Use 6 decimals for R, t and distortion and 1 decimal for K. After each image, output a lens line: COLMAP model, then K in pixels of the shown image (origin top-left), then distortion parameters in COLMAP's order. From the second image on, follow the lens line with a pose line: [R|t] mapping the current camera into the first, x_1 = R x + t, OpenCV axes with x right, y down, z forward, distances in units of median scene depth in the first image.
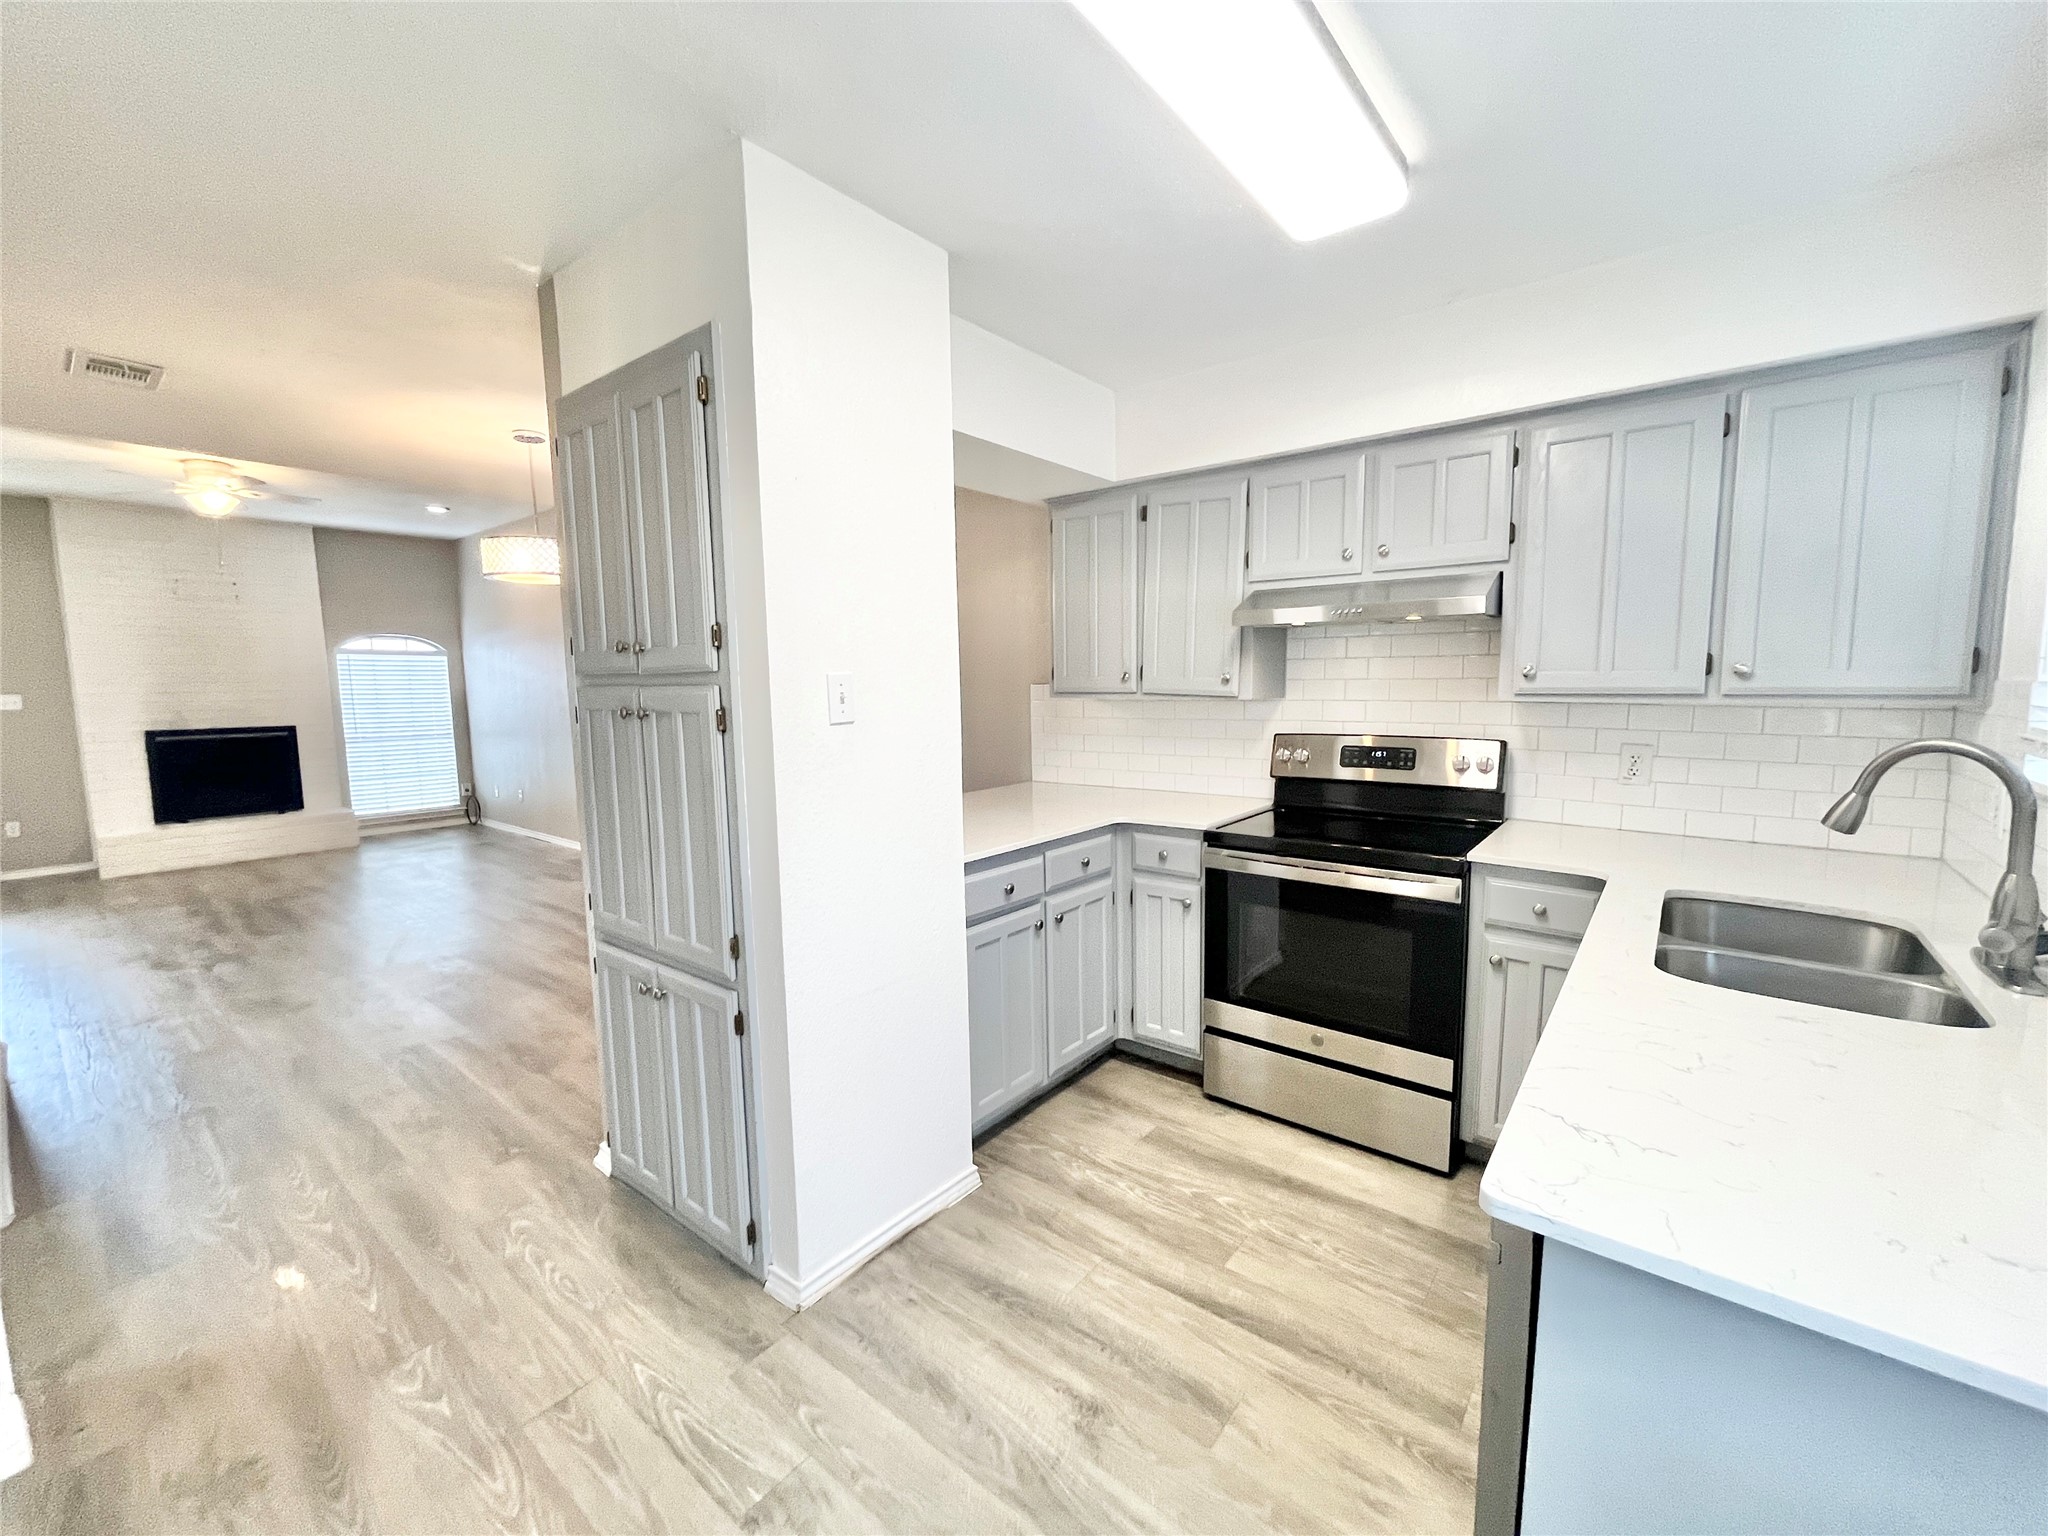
lens RADIAL K [[830.2, 0, 1022.8], [0, 830.2, 764.8], [0, 0, 1]] dist [-0.002054, -0.000163]
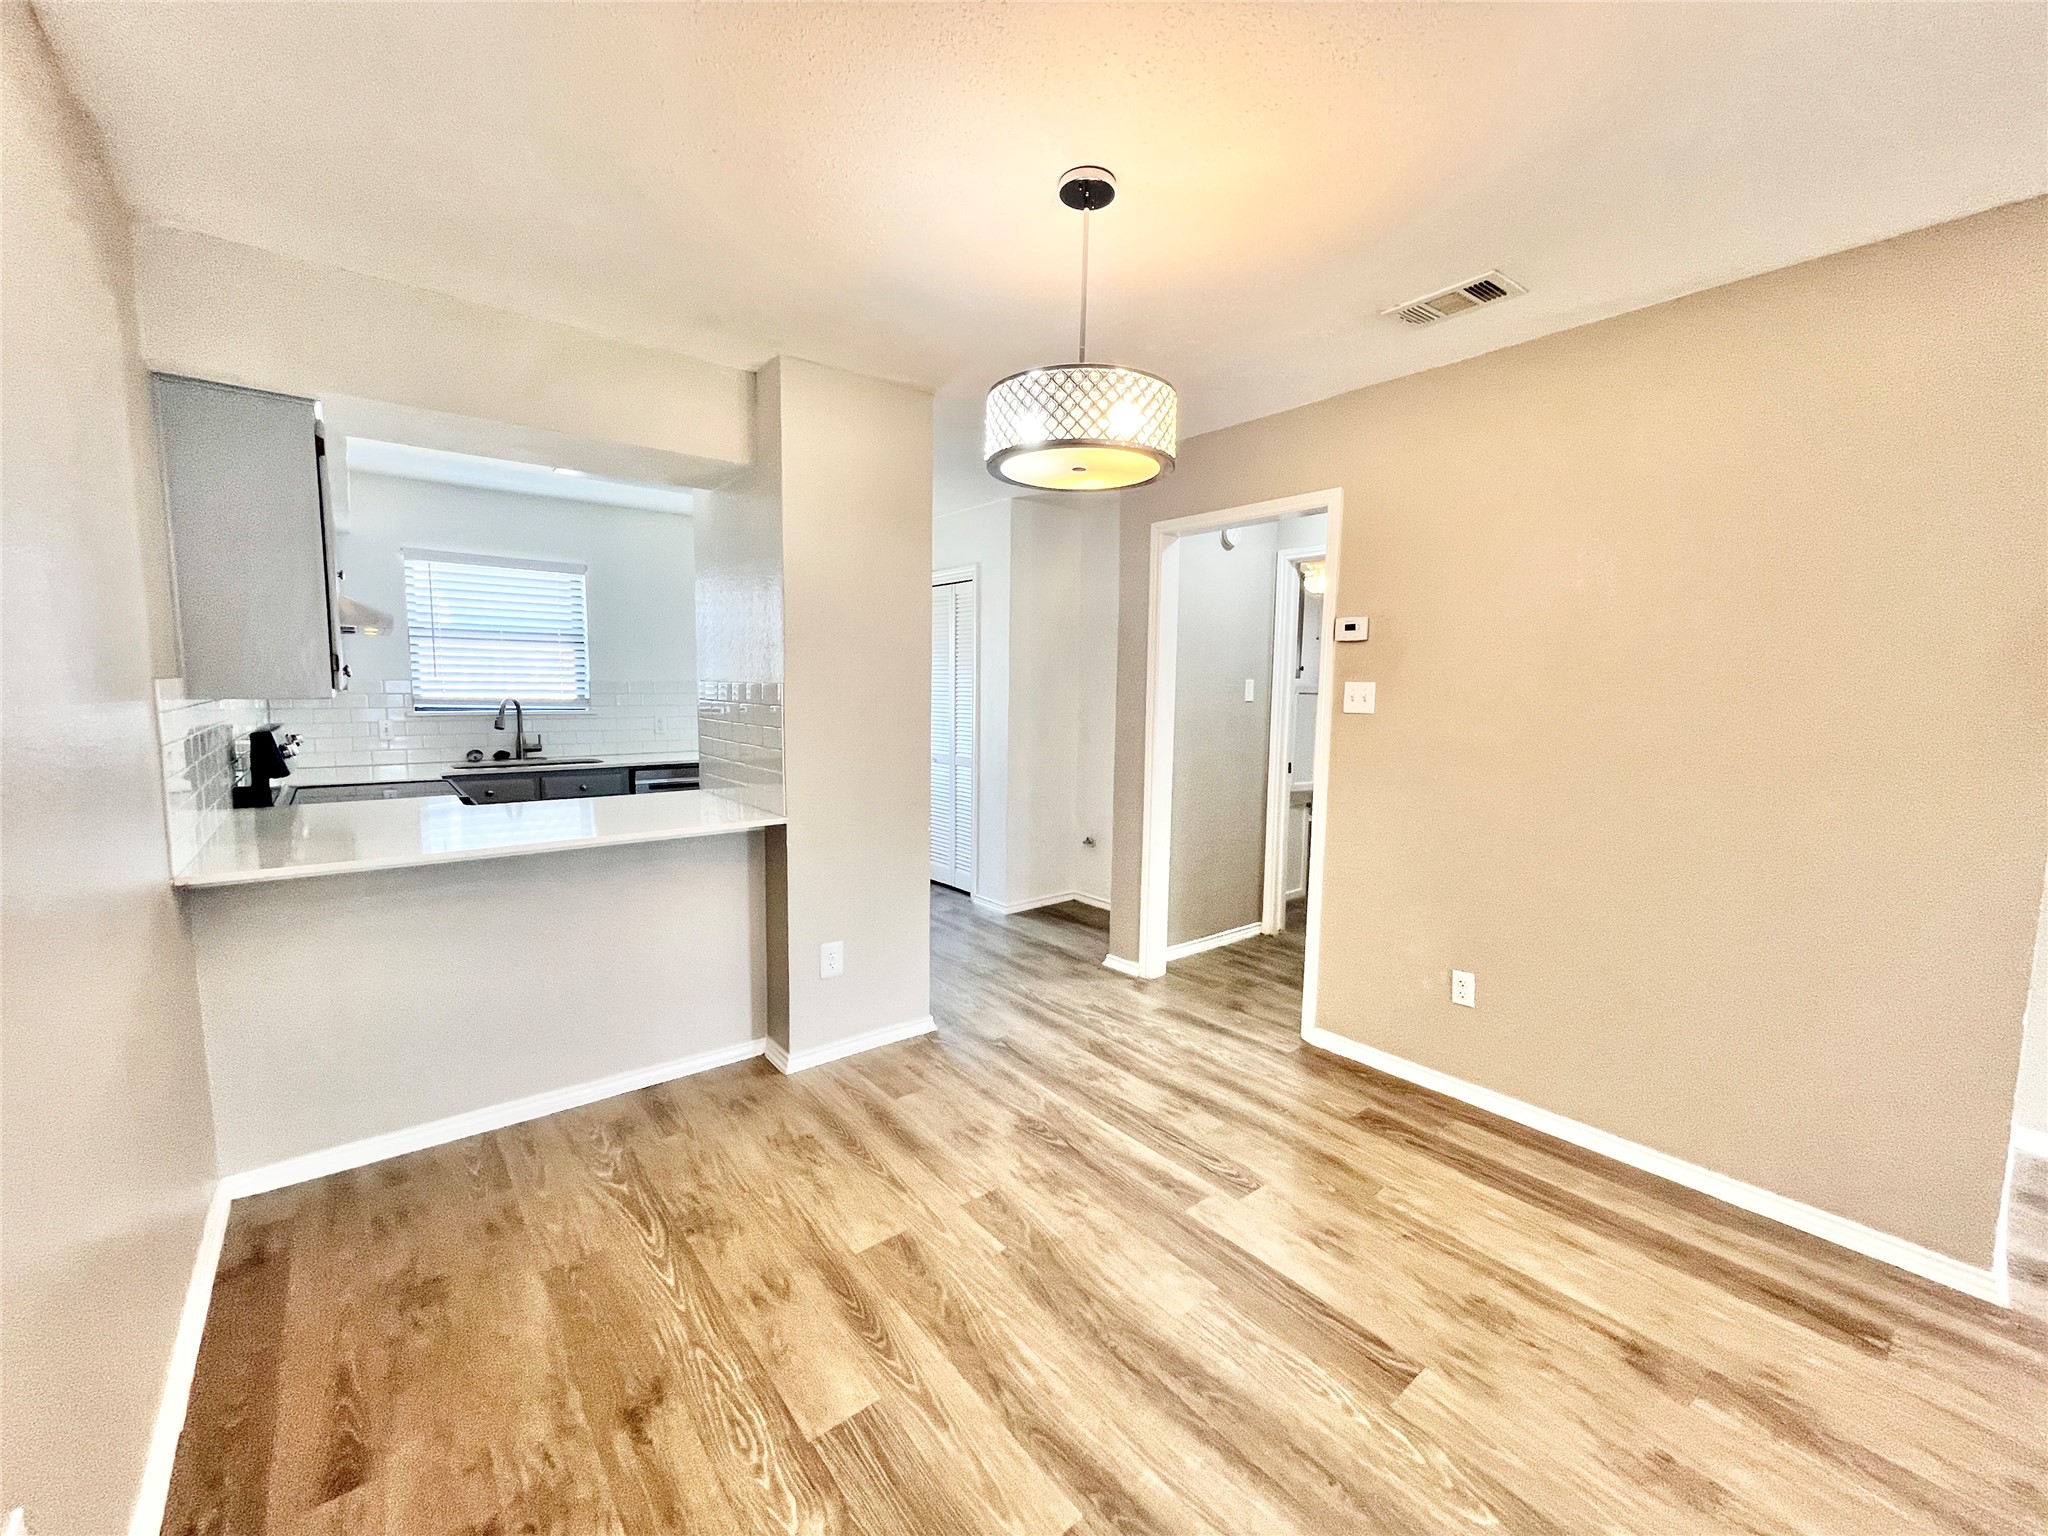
lens RADIAL K [[830.2, 0, 1019.9], [0, 830.2, 770.1], [0, 0, 1]] dist [-0.002054, -0.000163]
pose [[-0.976393, -0.020441, 0.215034, -0.888024], [0.023631, 0.979429, 0.200402, -0.194757], [-0.214706, 0.200752, -0.955824, 2.080652]]
